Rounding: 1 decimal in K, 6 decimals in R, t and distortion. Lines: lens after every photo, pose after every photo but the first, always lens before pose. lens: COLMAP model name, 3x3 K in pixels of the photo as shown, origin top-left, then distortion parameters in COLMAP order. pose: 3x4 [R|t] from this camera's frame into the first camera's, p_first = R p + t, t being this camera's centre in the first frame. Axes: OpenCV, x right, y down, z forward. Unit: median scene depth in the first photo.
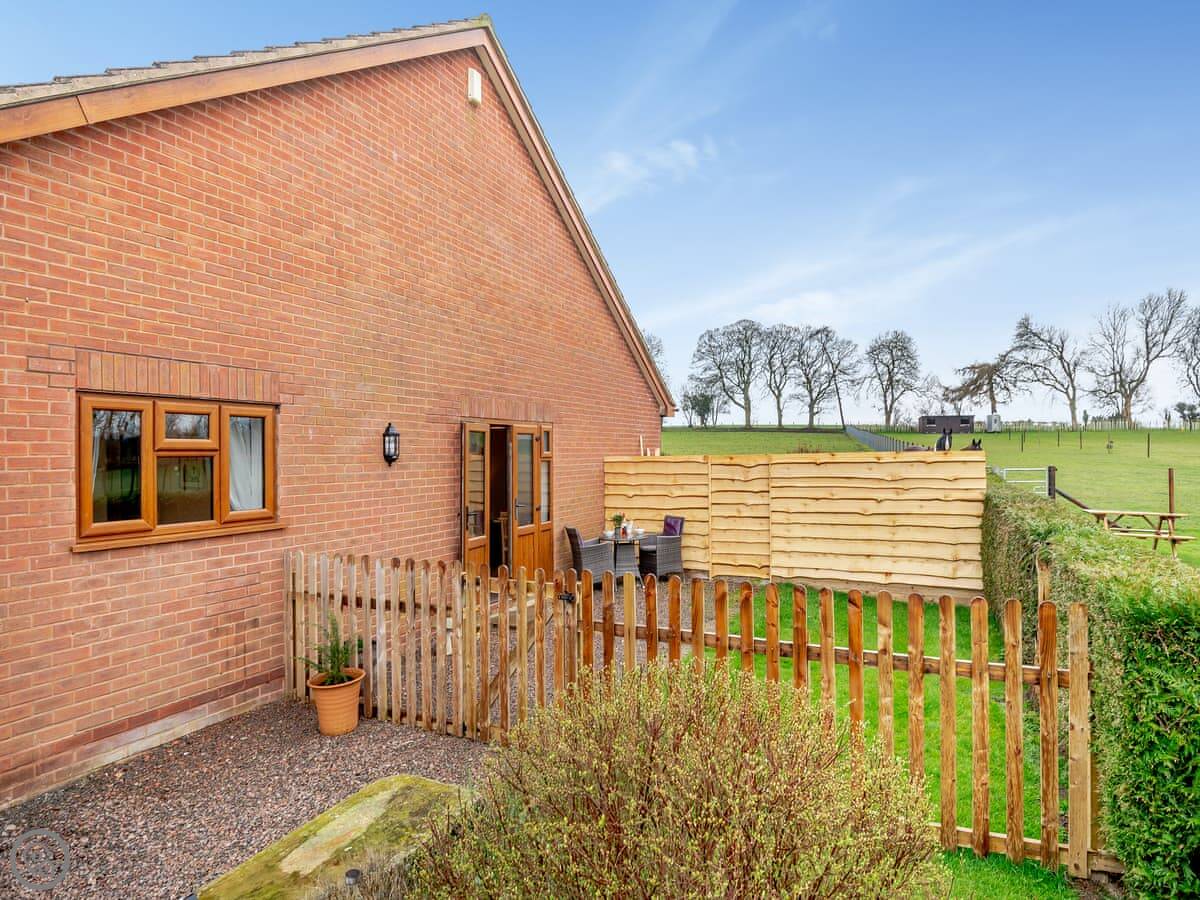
lens RADIAL K [[681.5, 0, 606.5], [0, 681.5, 449.0], [0, 0, 1]] dist [0.006961, -0.028651]
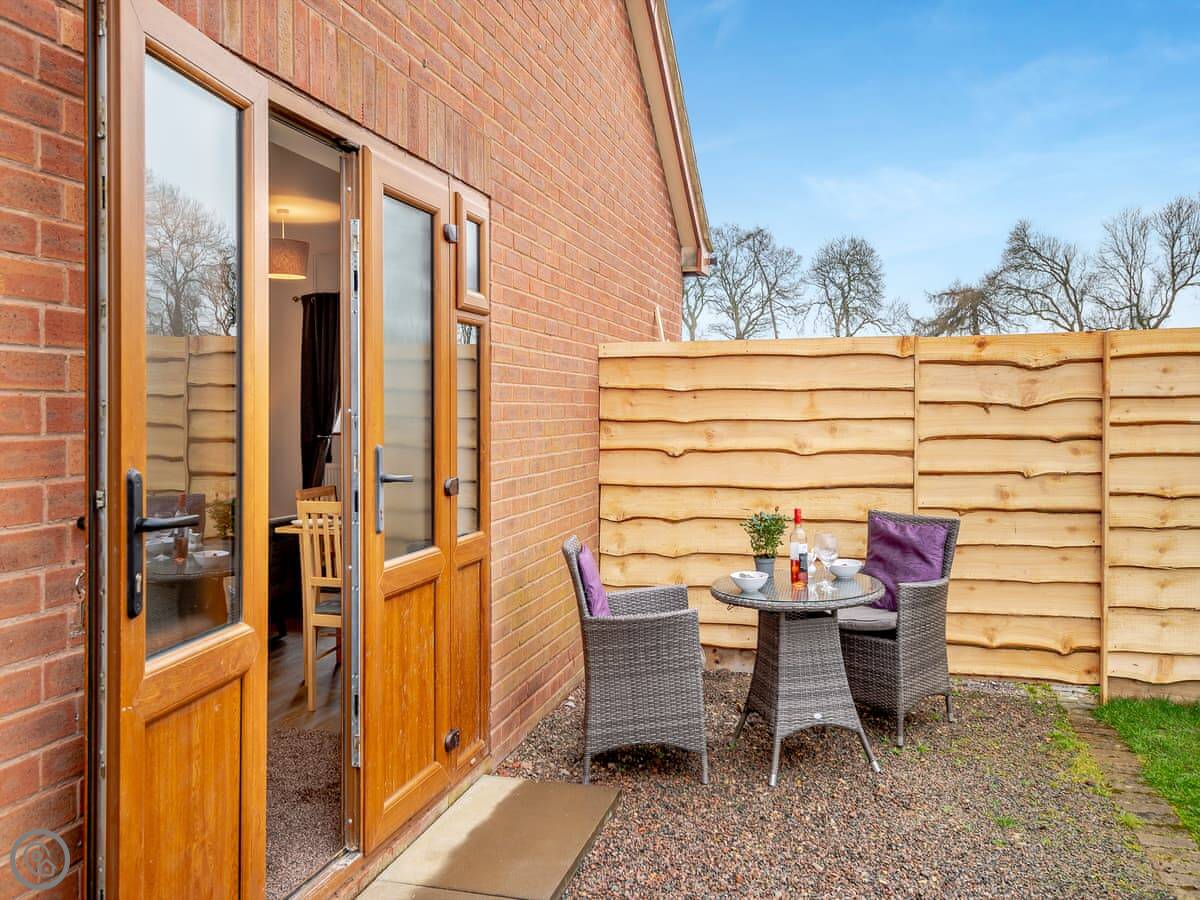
lens RADIAL K [[969.9, 0, 598.7], [0, 969.9, 441.9], [0, 0, 1]] dist [0.023468, -0.005917]
pose [[0.986357, 0.003045, 0.164594, -0.103368], [-0.009480, 0.999220, 0.038324, 0.051572], [-0.164349, -0.039362, 0.985617, 0.590145]]
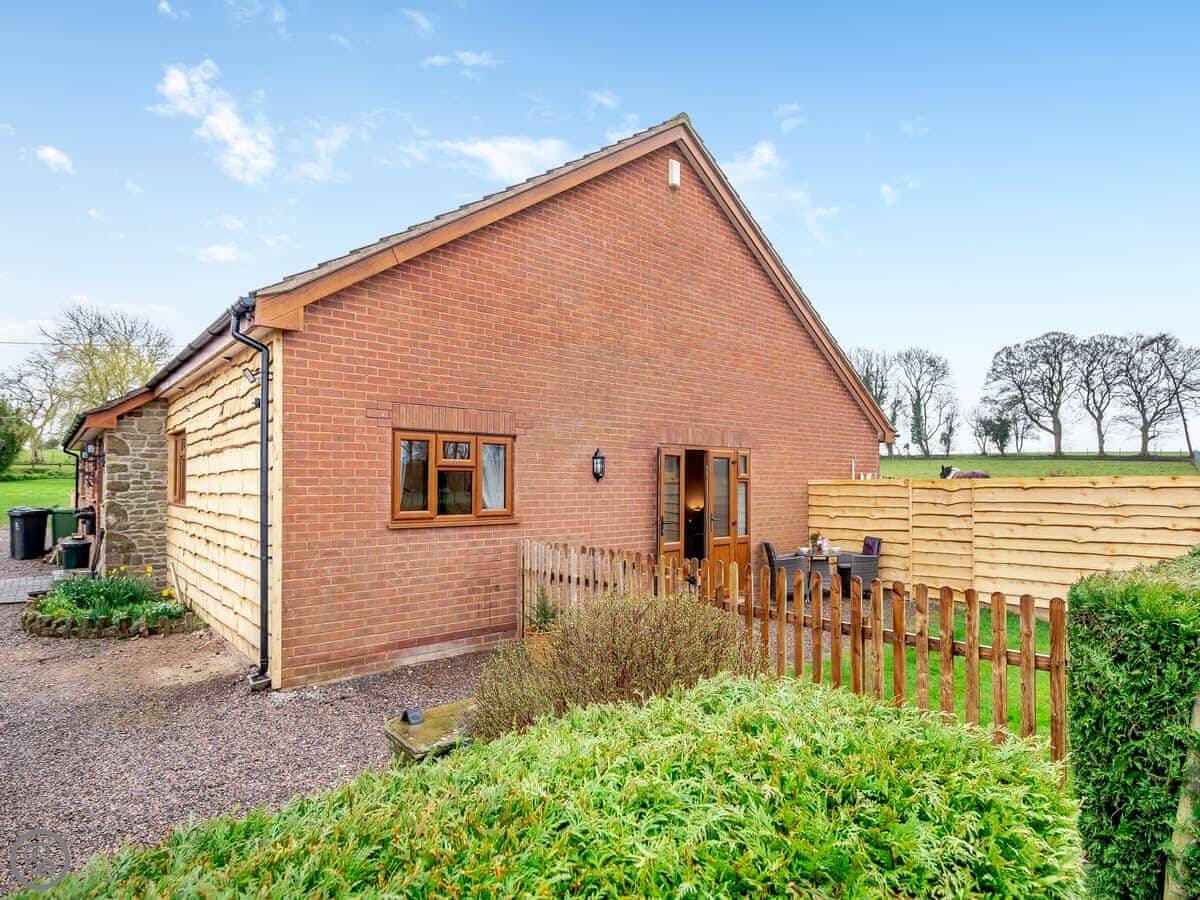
lens RADIAL K [[662.6, 0, 598.5], [0, 662.6, 465.3], [0, 0, 1]] dist [-0.002081, -0.029589]
pose [[0.915432, 0.002371, -0.402465, 0.135504], [-0.009577, 0.999828, -0.015893, 0.009613], [0.402358, 0.018404, 0.915297, -0.110804]]
